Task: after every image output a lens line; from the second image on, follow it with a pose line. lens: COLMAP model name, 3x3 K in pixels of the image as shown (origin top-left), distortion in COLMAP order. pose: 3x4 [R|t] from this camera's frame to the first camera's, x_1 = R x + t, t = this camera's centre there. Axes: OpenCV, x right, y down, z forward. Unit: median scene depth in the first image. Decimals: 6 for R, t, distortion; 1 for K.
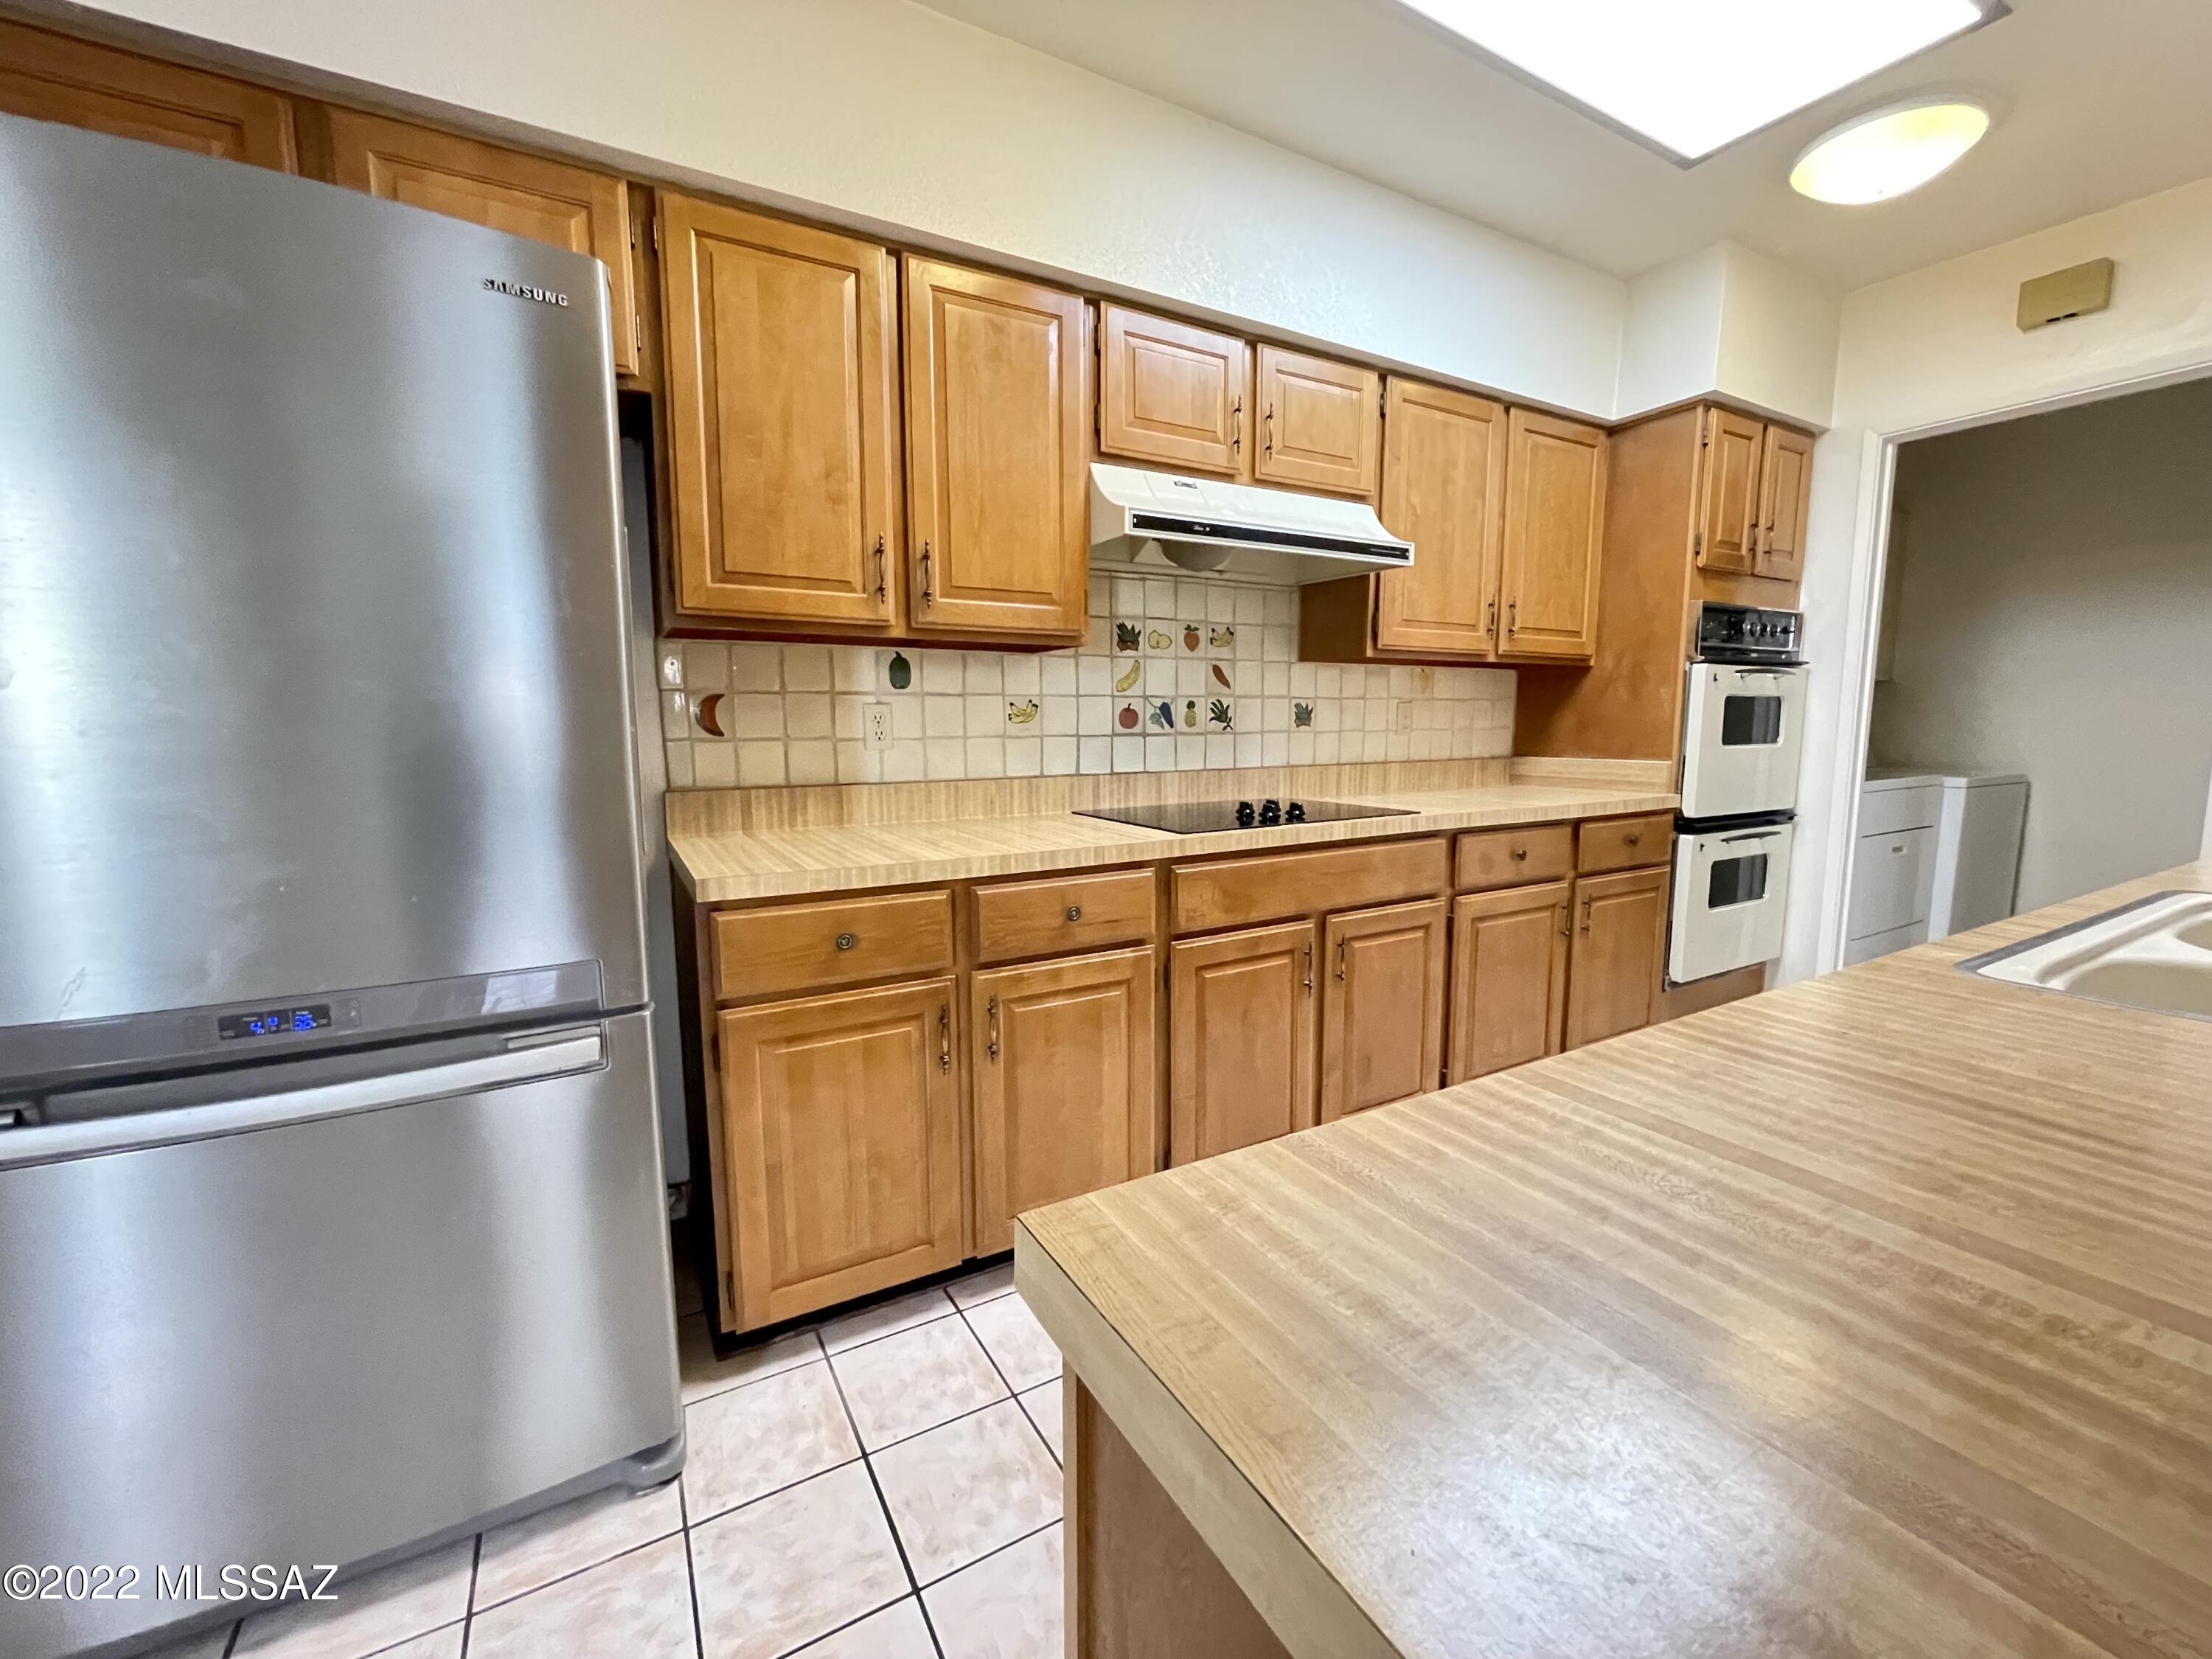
lens RADIAL K [[889.9, 0, 1097.4], [0, 889.9, 824.5], [0, 0, 1]] dist [-0.010299, 0.001869]
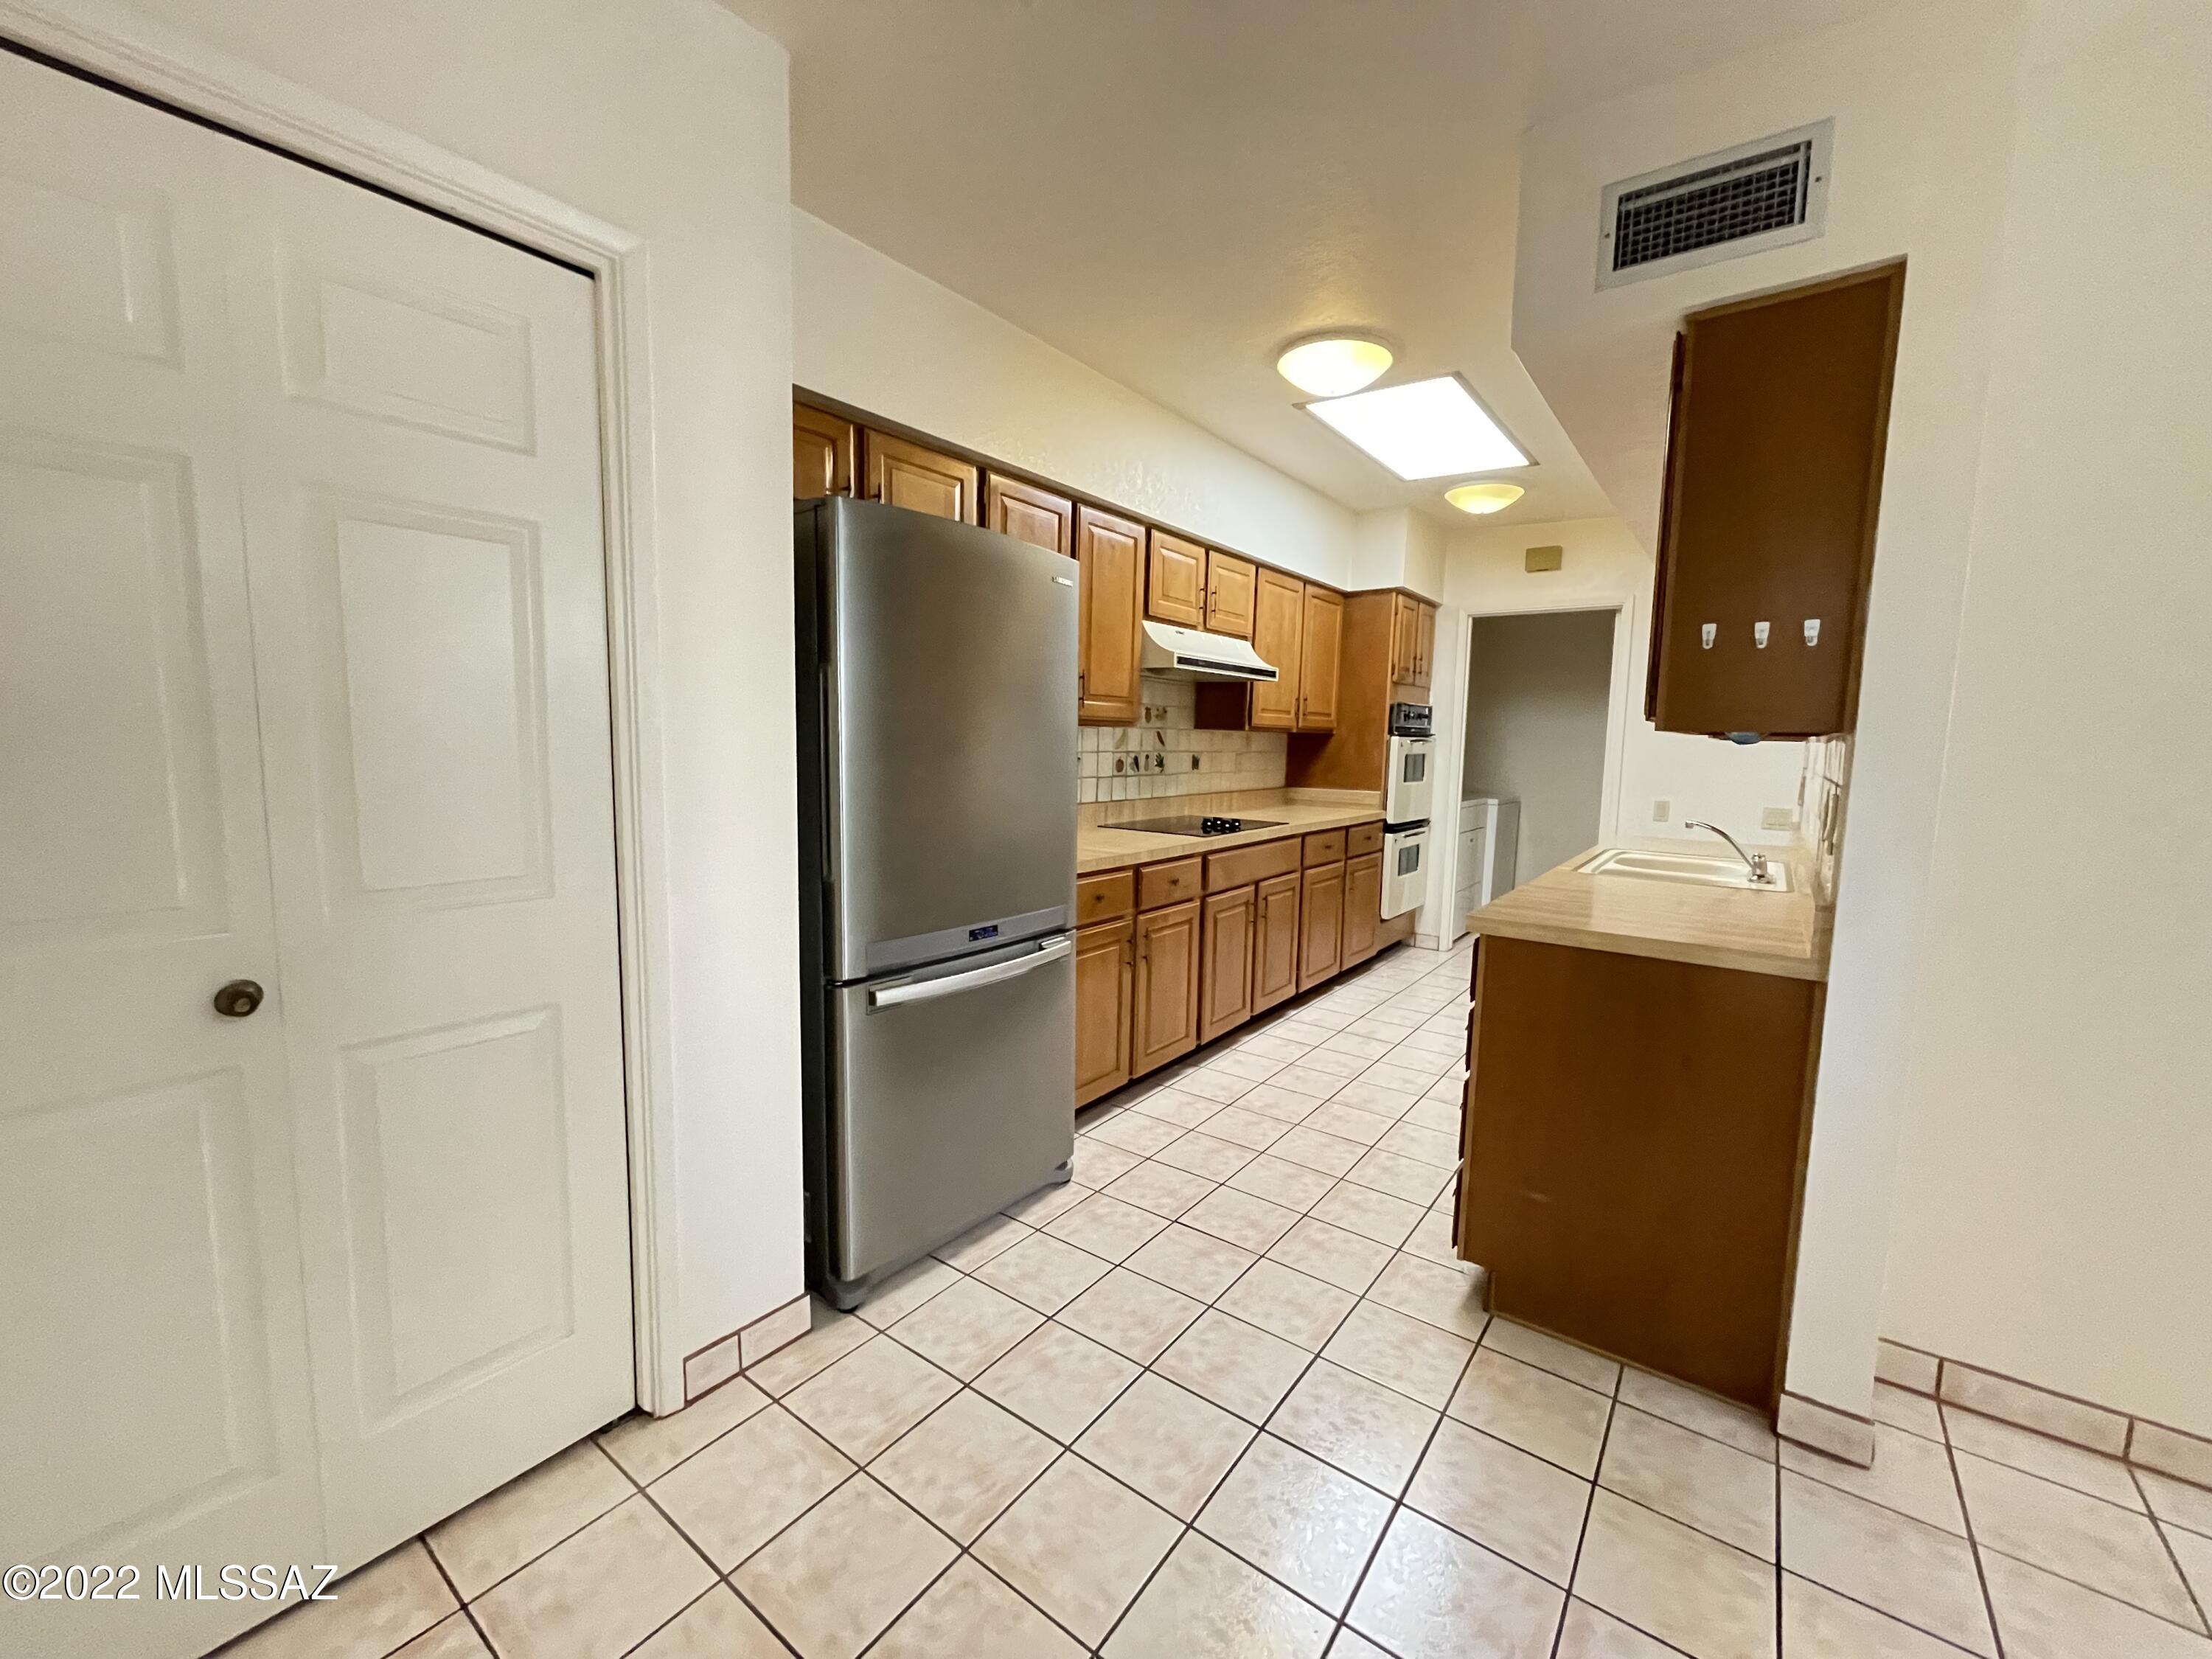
lens RADIAL K [[889.9, 0, 1103.6], [0, 889.9, 829.4], [0, 0, 1]] dist [-0.010299, 0.001869]
pose [[0.914544, -0.017346, 0.404115, -0.608896], [0.020799, 0.999775, -0.004158, -0.001847], [-0.403952, 0.012208, 0.914699, -0.409949]]
